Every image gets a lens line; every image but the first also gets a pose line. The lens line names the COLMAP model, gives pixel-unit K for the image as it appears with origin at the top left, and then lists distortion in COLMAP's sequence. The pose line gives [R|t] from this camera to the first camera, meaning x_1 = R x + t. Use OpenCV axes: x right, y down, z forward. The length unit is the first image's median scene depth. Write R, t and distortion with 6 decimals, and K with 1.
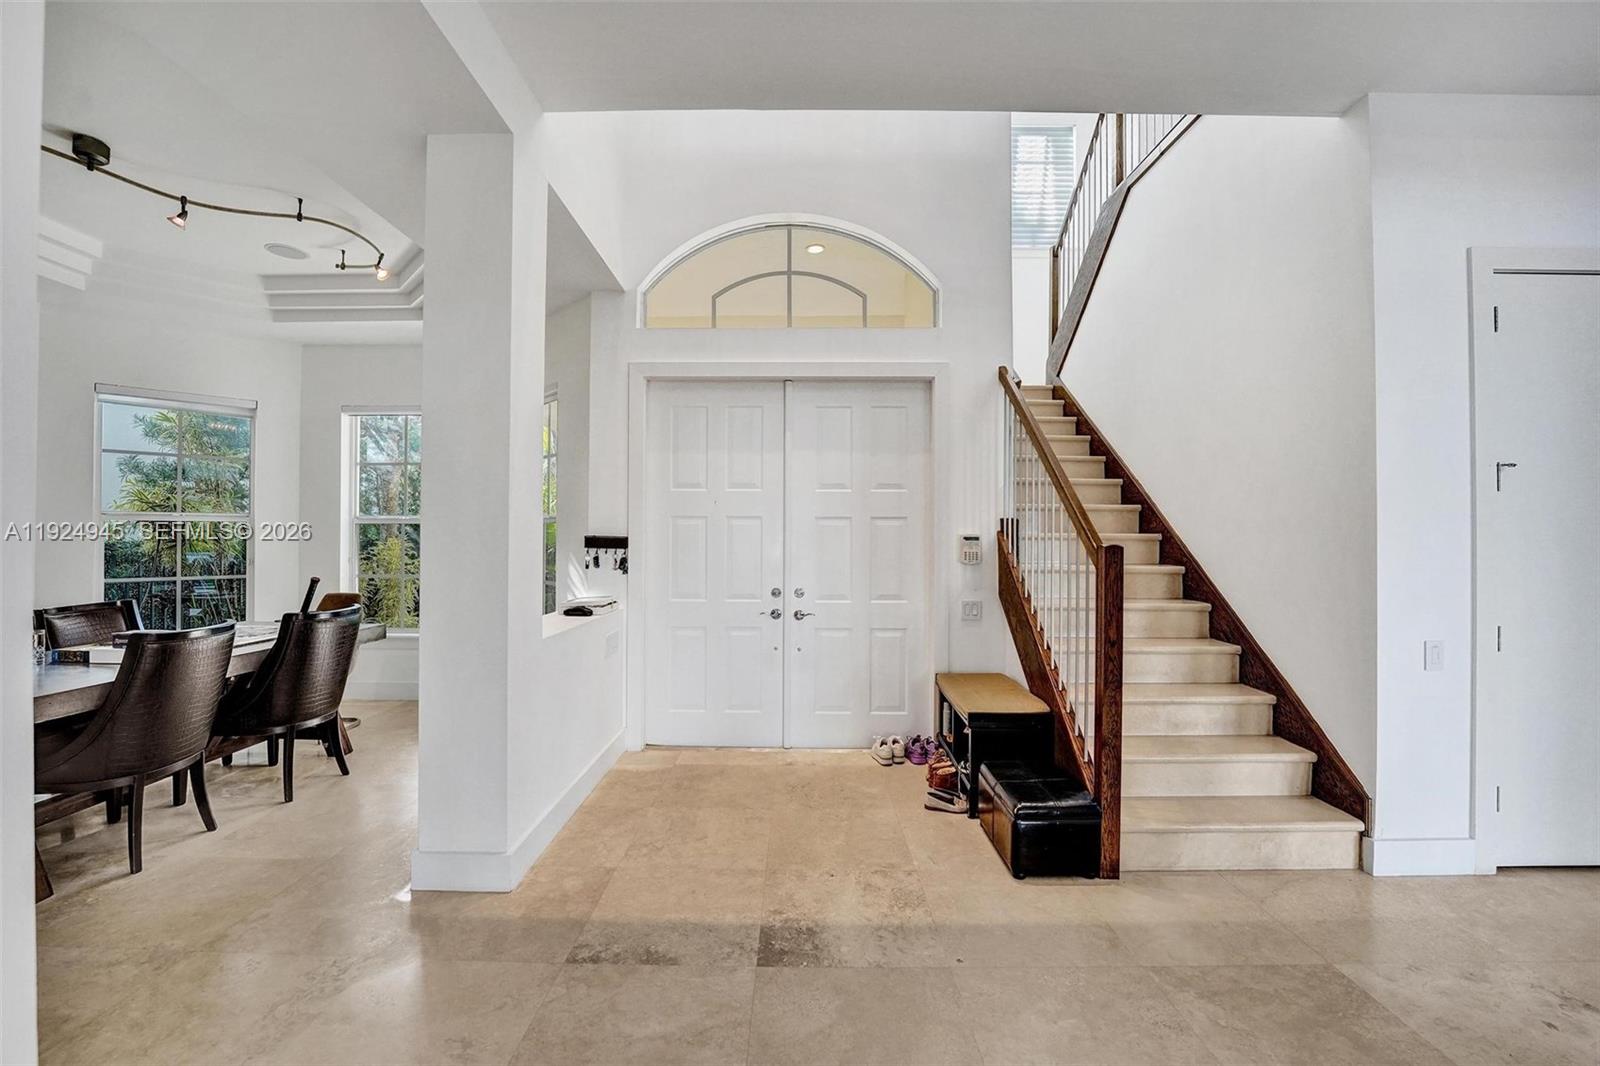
lens RADIAL K [[656.2, 0, 794.6], [0, 656.2, 529.2], [0, 0, 1]] dist [-0.018319, 0.000466]
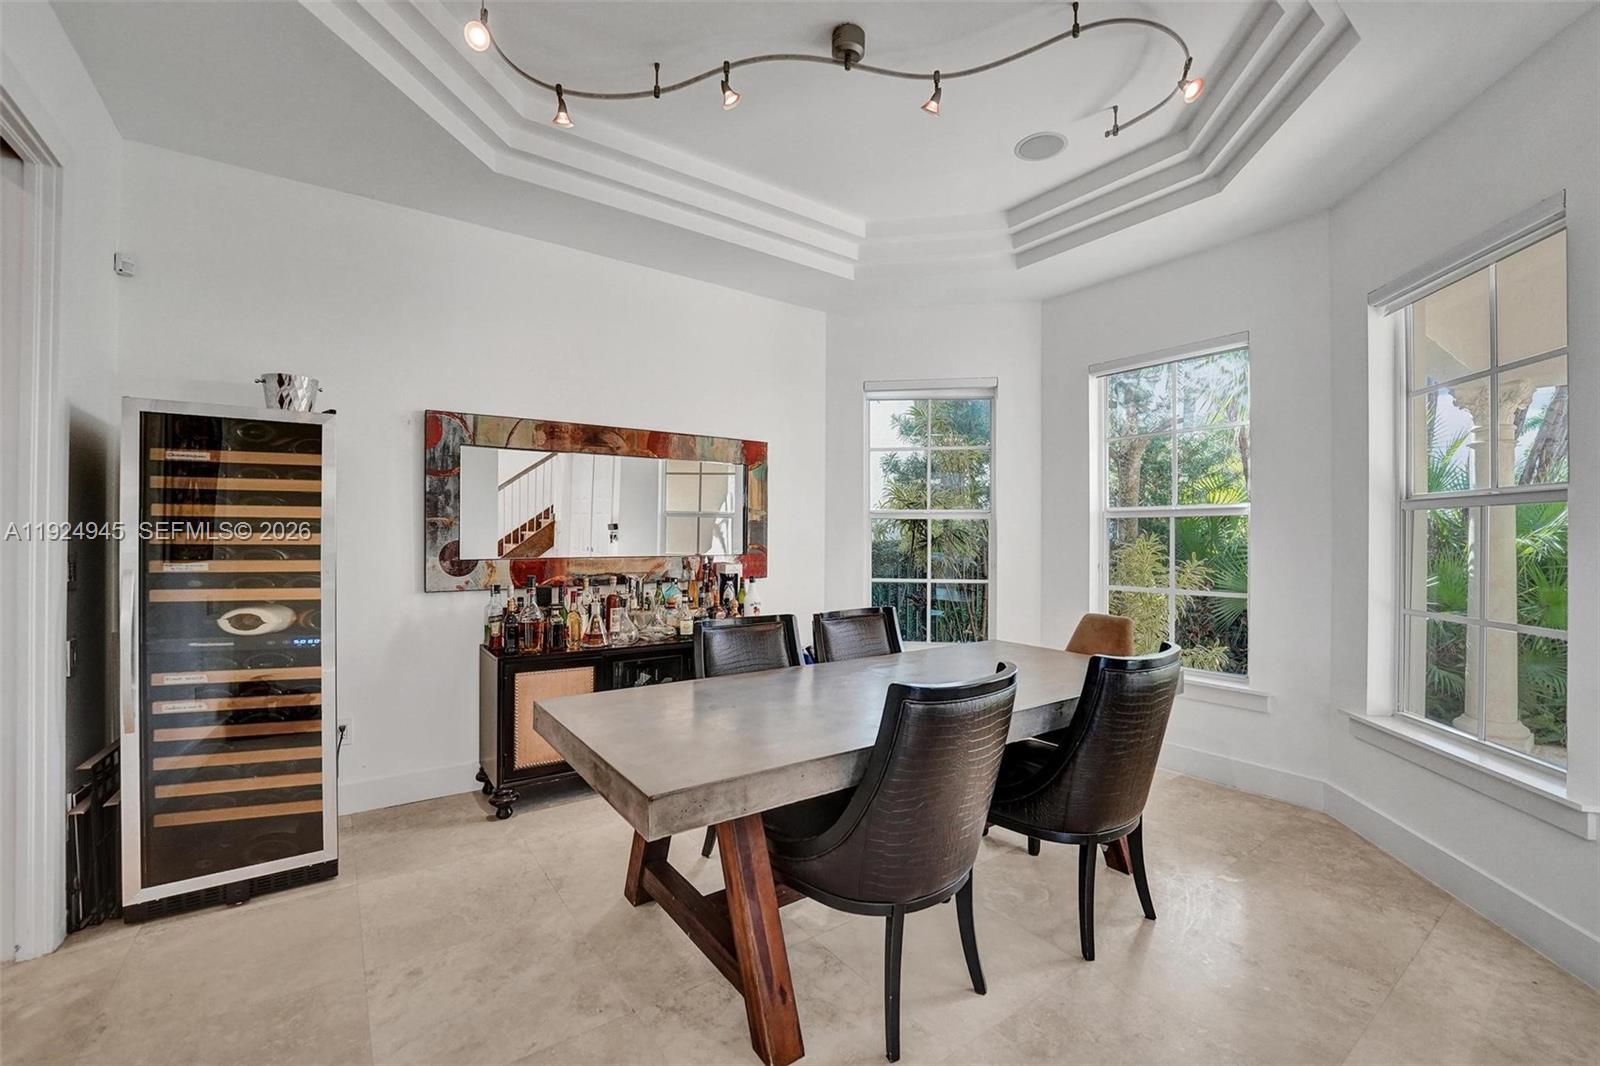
lens RADIAL K [[656.2, 0, 794.6], [0, 656.2, 529.2], [0, 0, 1]] dist [-0.018319, 0.000466]
pose [[0.583608, -0.010451, -0.811969, -0.311827], [0.003021, 0.999938, -0.010700, 0.011545], [0.812030, 0.003791, 0.583603, 0.303657]]
